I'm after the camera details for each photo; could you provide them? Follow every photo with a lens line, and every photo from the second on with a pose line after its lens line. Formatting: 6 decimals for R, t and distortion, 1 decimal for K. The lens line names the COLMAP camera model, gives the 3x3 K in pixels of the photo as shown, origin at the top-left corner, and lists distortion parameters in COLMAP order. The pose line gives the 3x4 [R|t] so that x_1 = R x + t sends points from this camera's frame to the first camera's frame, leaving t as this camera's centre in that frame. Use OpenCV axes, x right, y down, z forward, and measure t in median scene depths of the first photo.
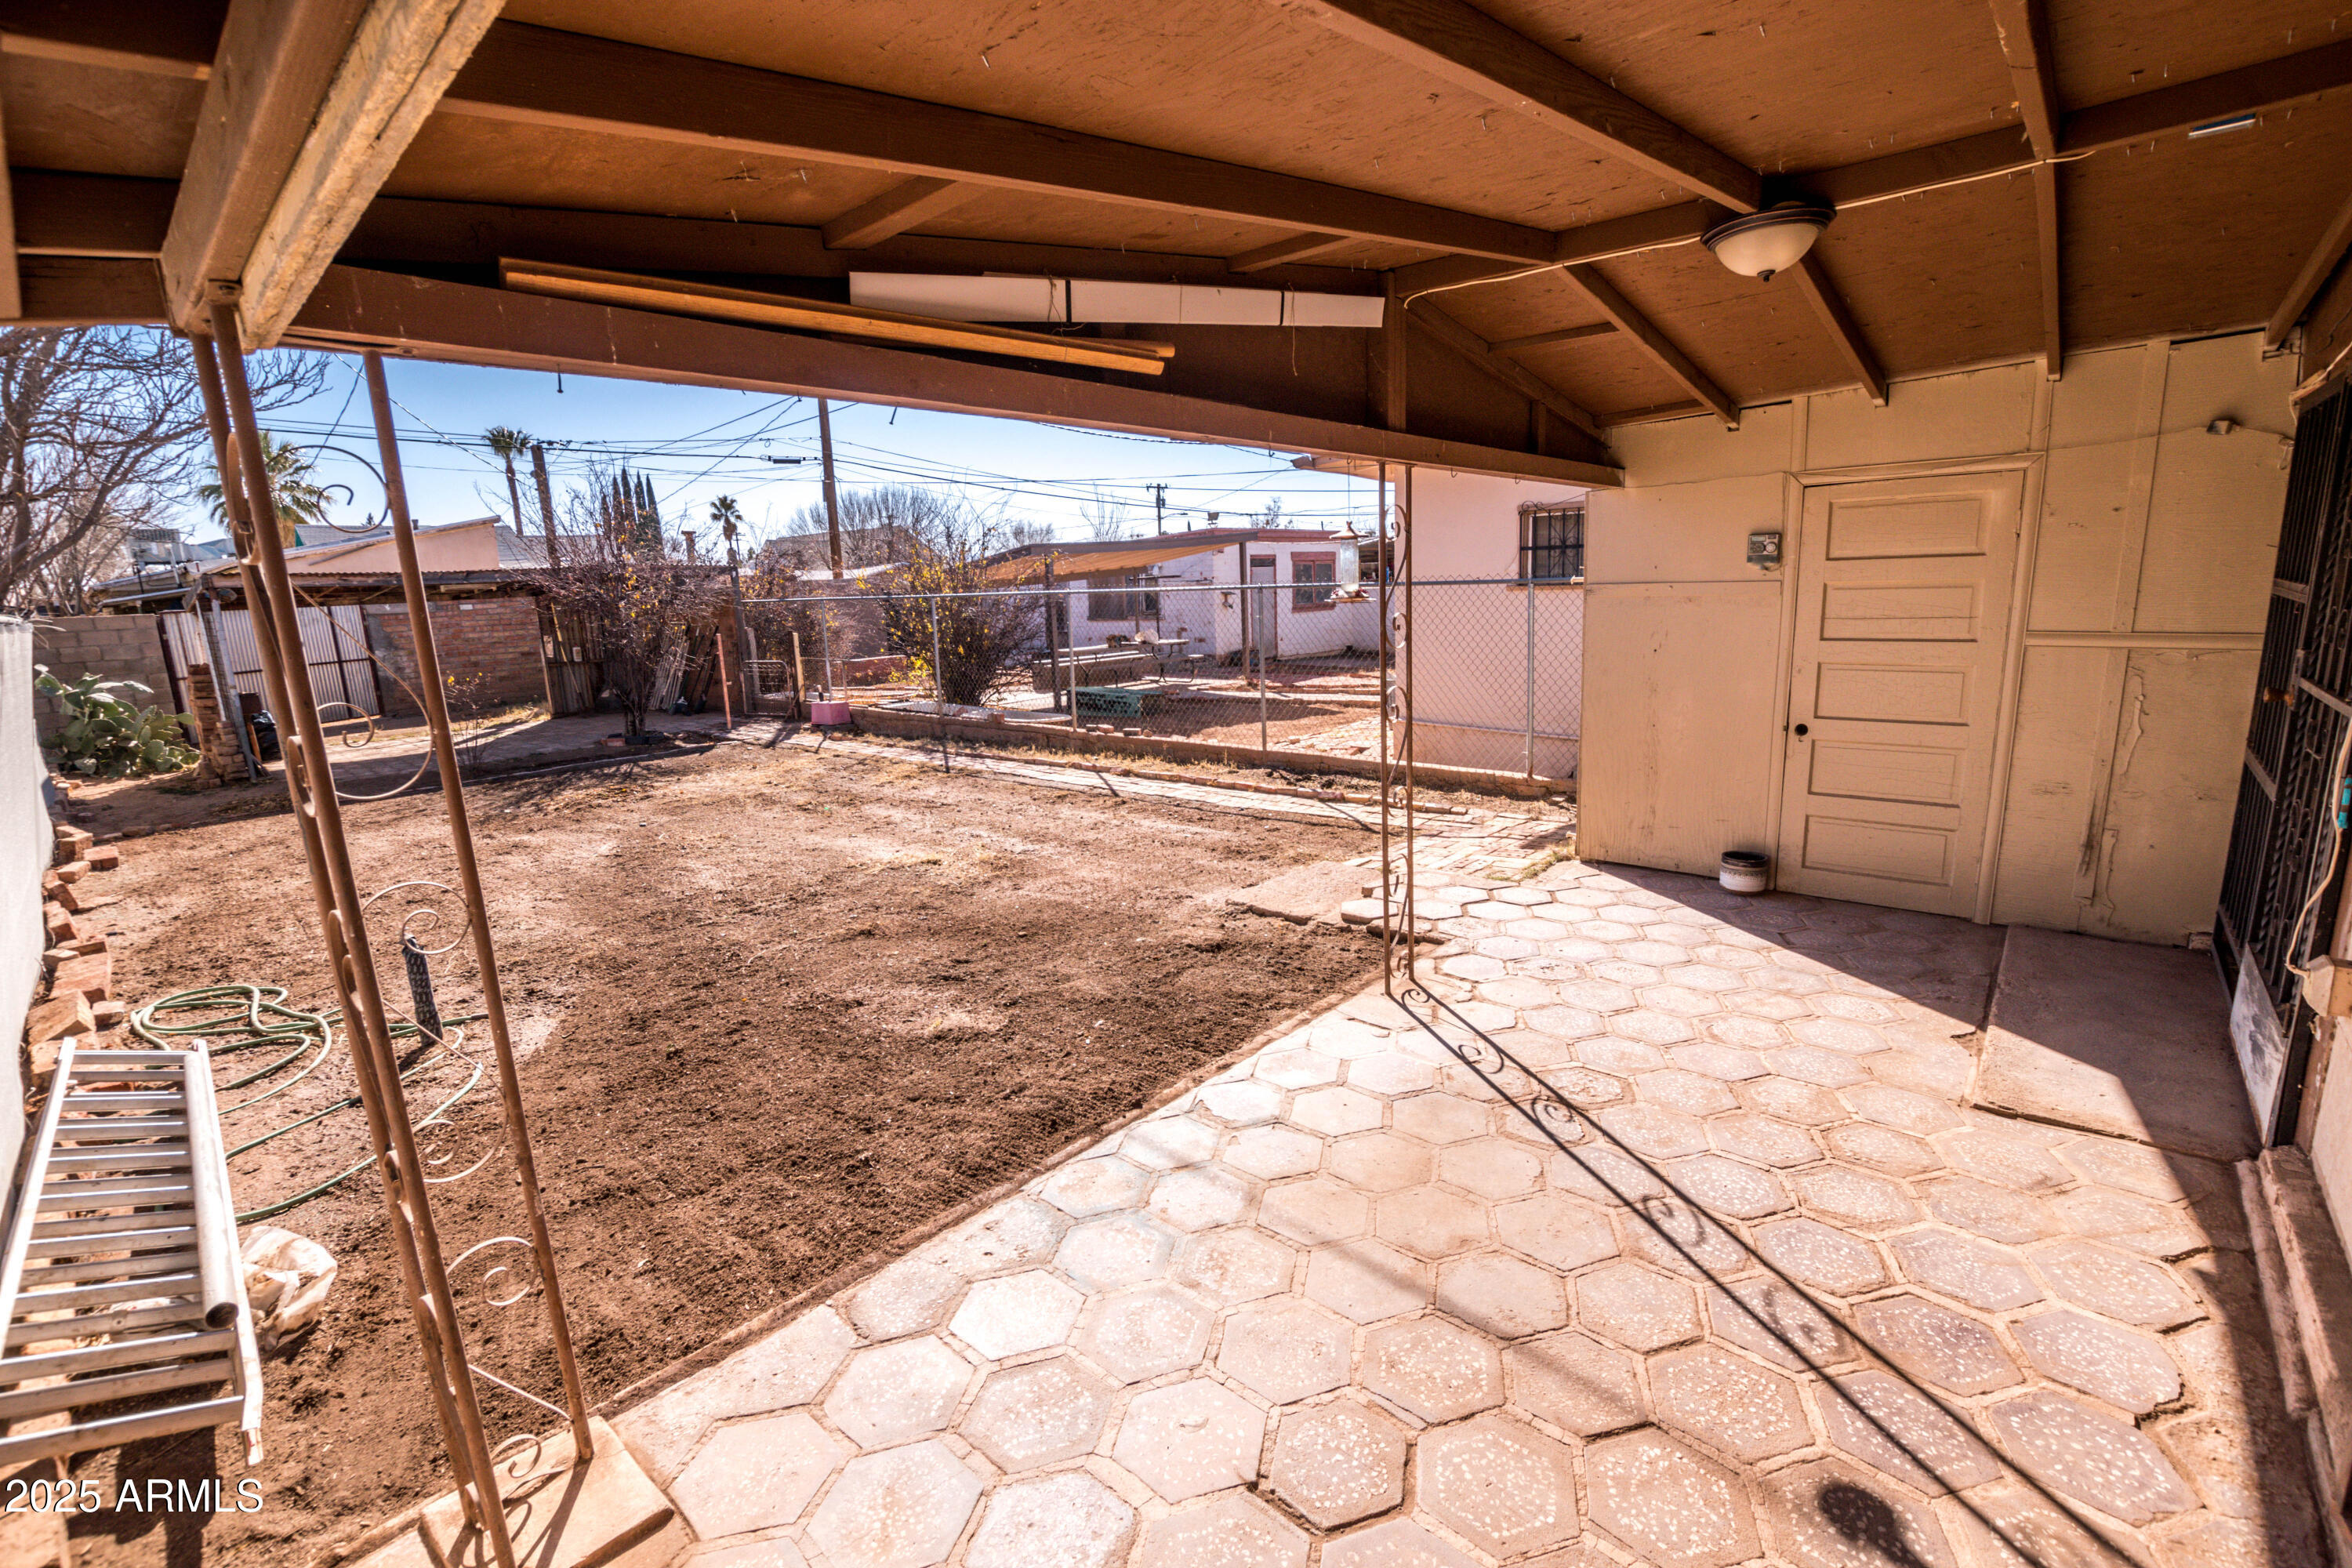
lens RADIAL K [[1040.8, 0, 1180.5], [0, 1040.8, 793.7], [0, 0, 1]] dist [-0.040428, 0.007586]
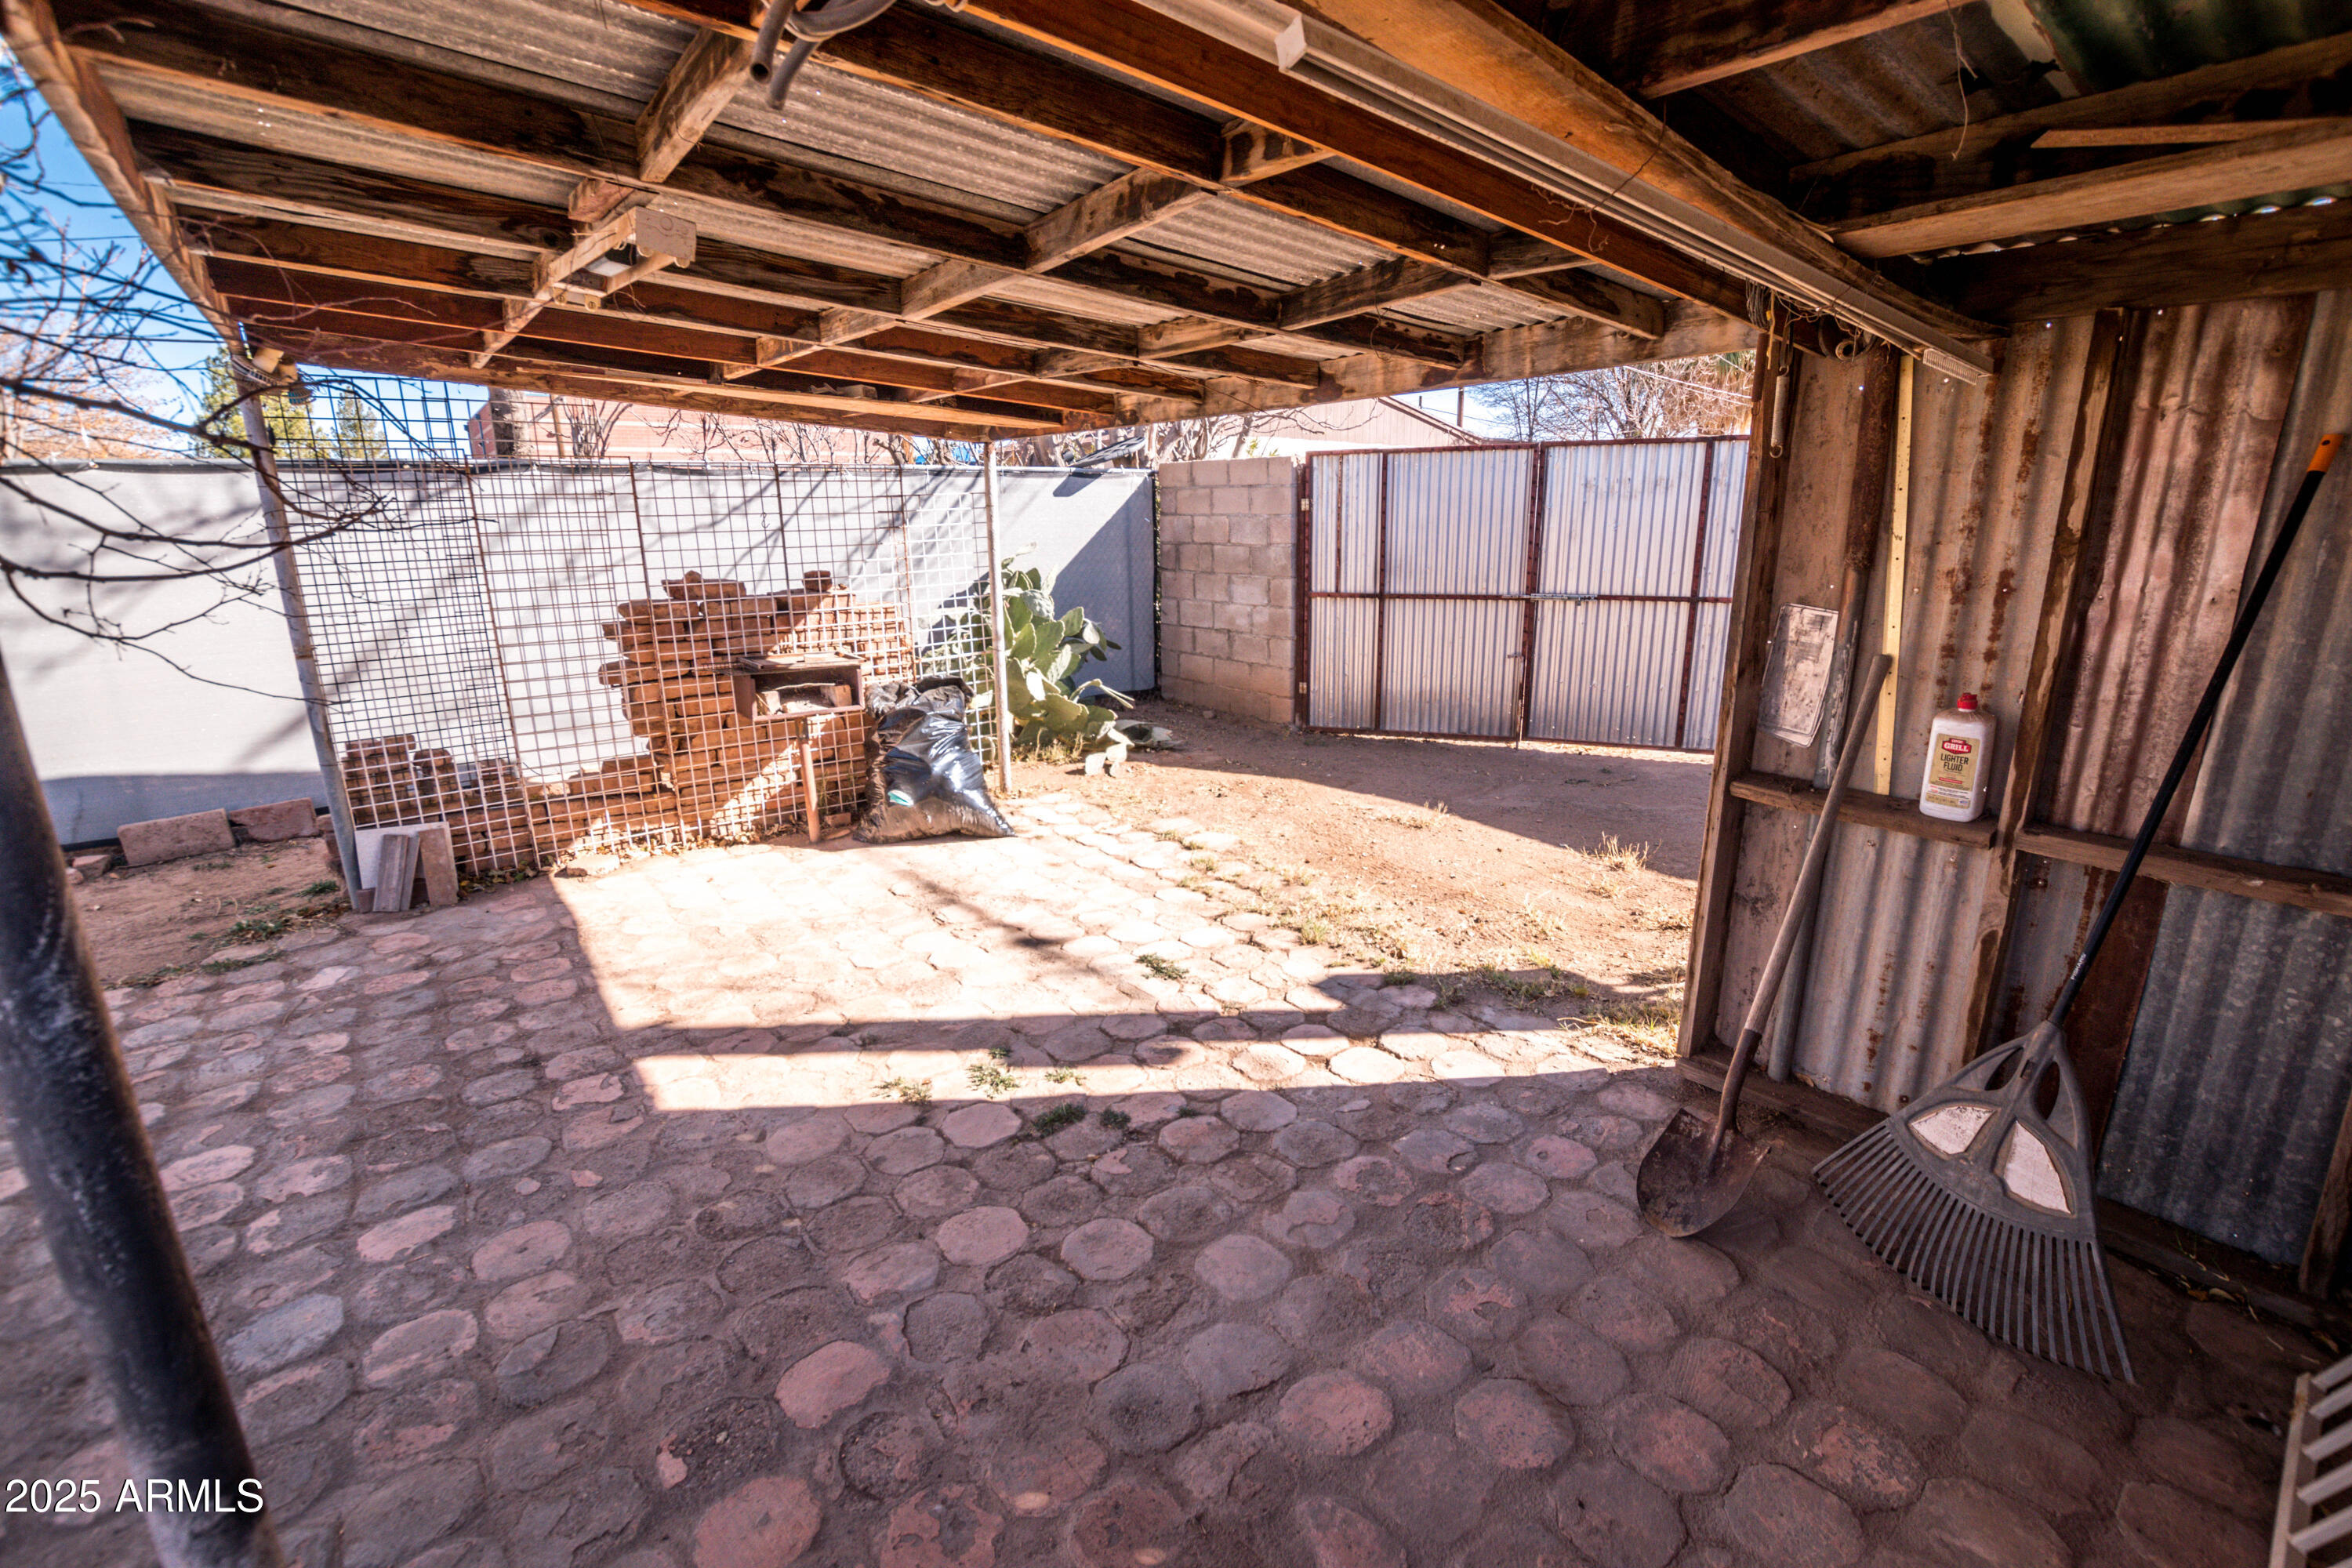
lens RADIAL K [[1040.8, 0, 1180.5], [0, 1040.8, 793.7], [0, 0, 1]] dist [-0.040428, 0.007586]
pose [[-0.166764, 0.295571, -0.940653, -1.271853], [-0.188378, 0.926888, 0.324642, -0.459408], [0.967834, 0.231337, -0.098893, 2.648987]]
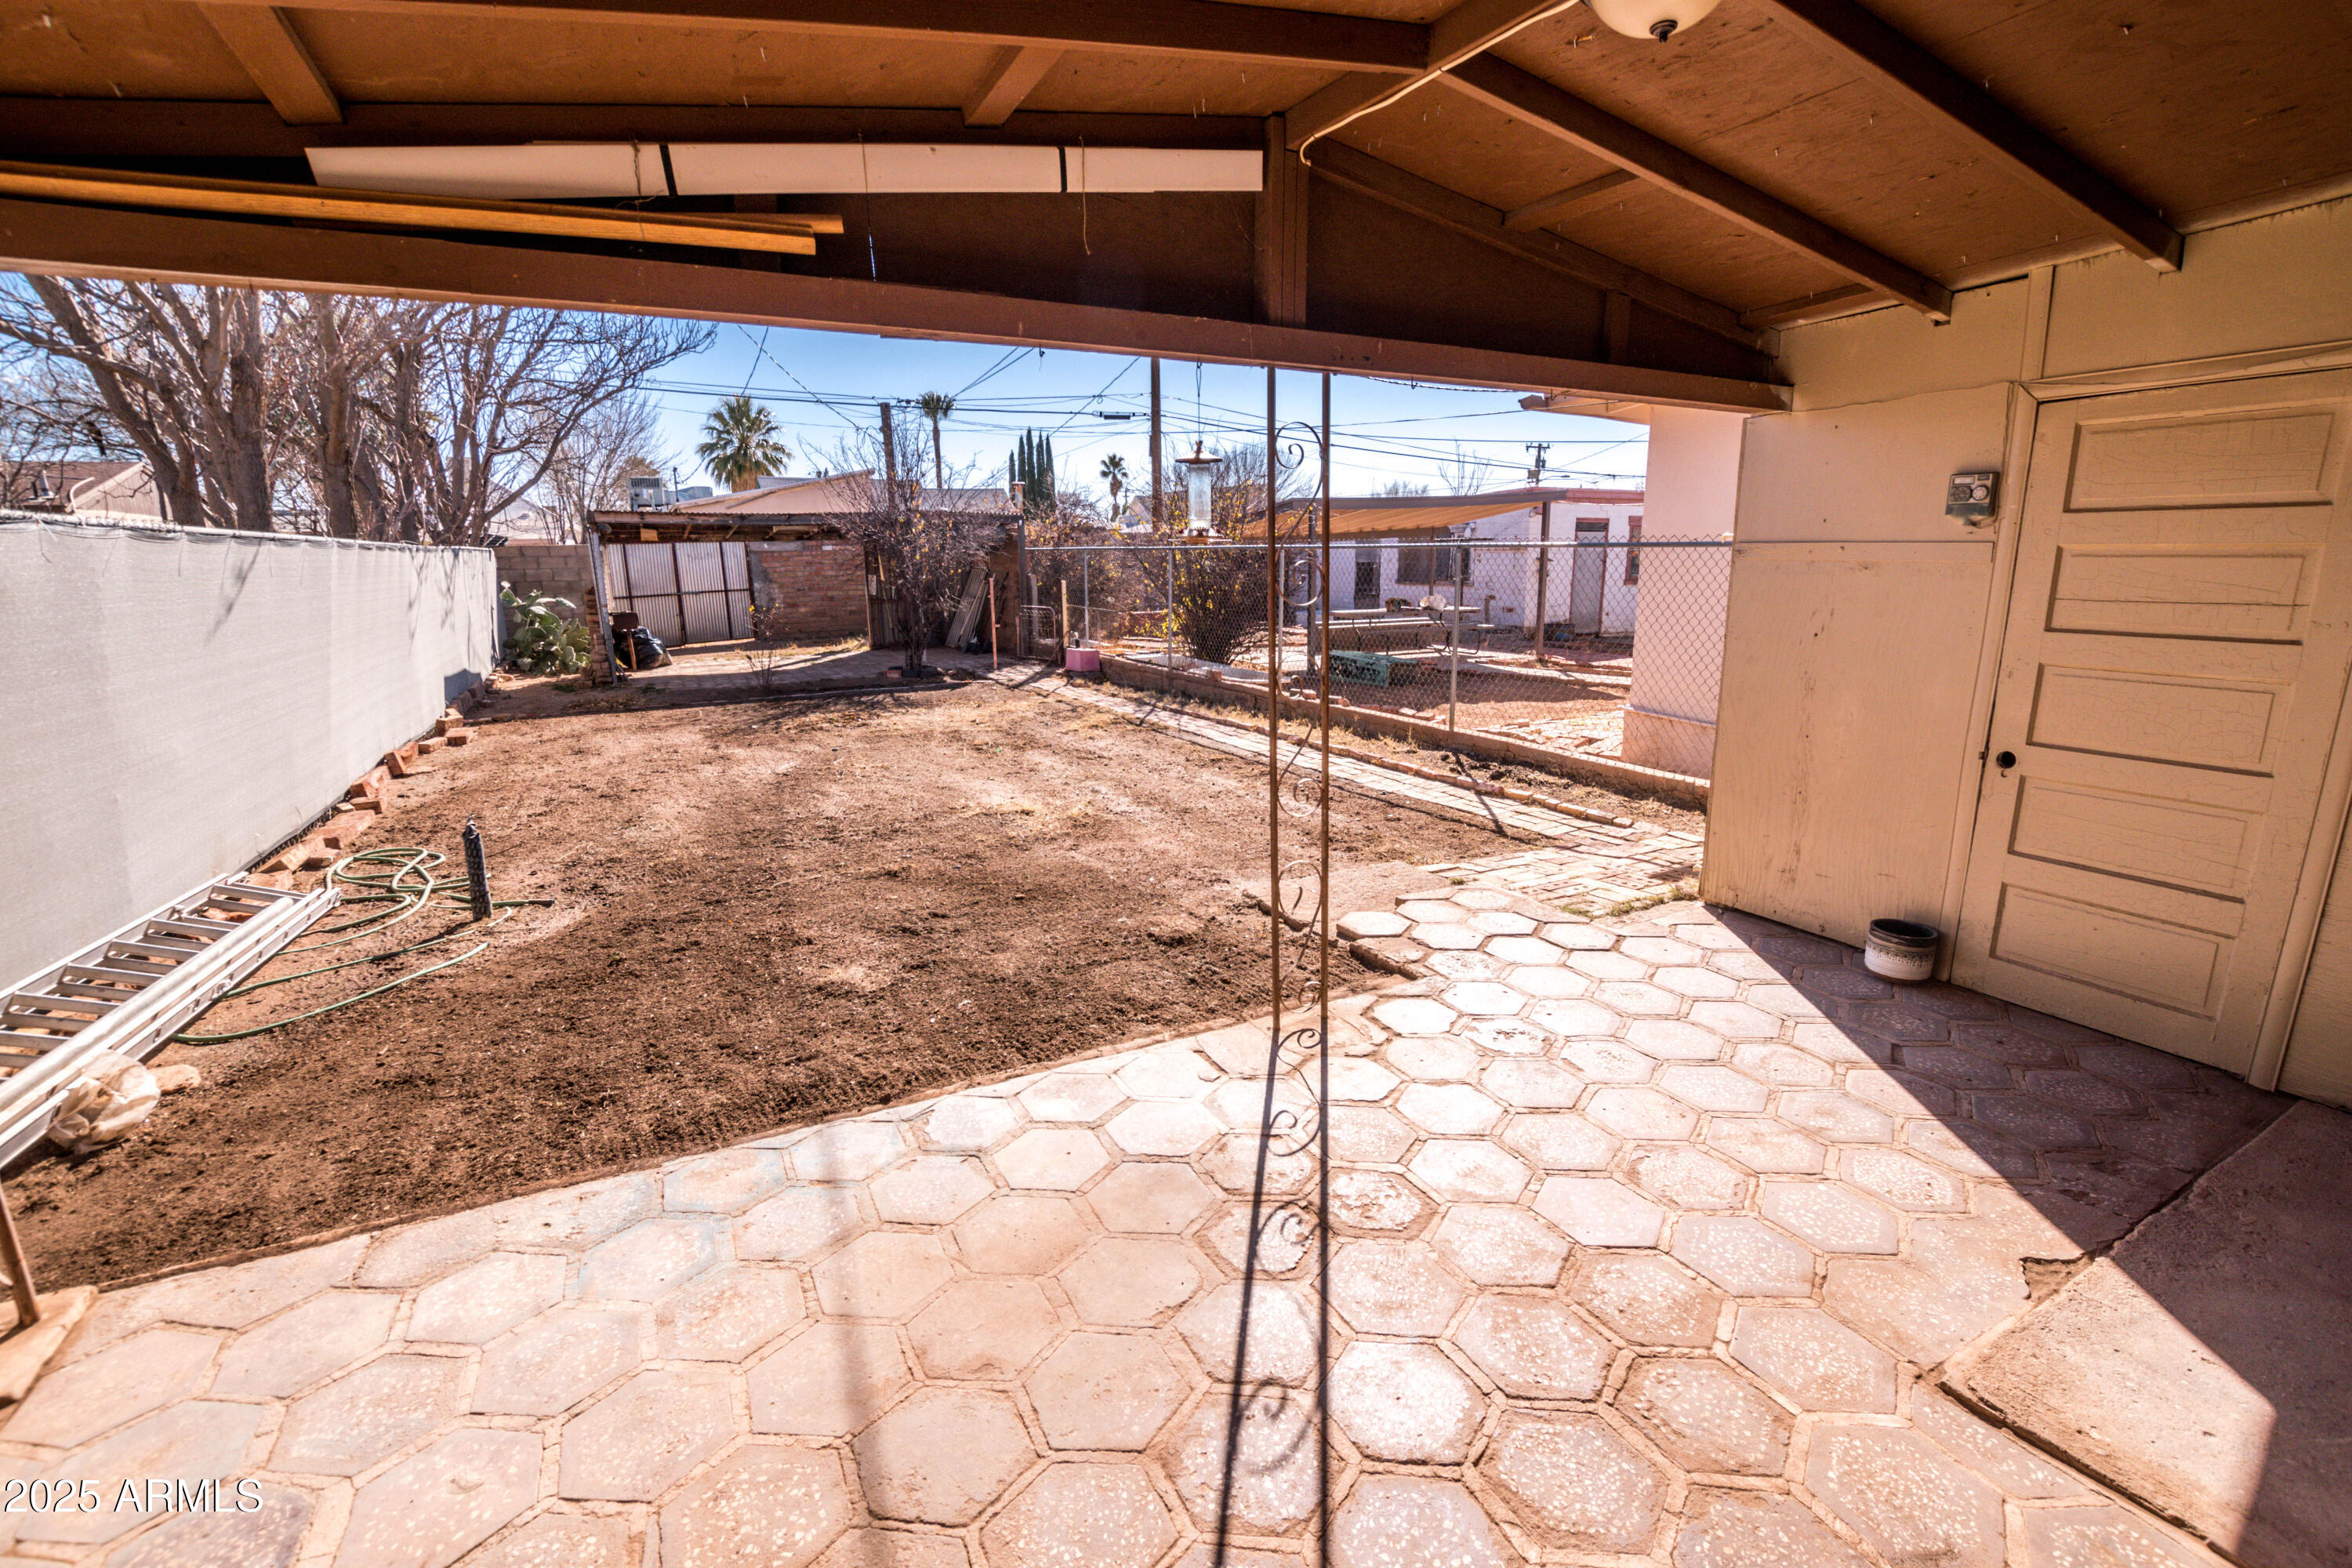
lens RADIAL K [[1040.8, 0, 1180.5], [0, 1040.8, 793.7], [0, 0, 1]] dist [-0.040428, 0.007586]
pose [[0.936707, 0.105943, -0.333701, 0.273036], [-0.094341, 0.994241, 0.050834, -0.019130], [0.337165, -0.016135, 0.941307, 0.145749]]
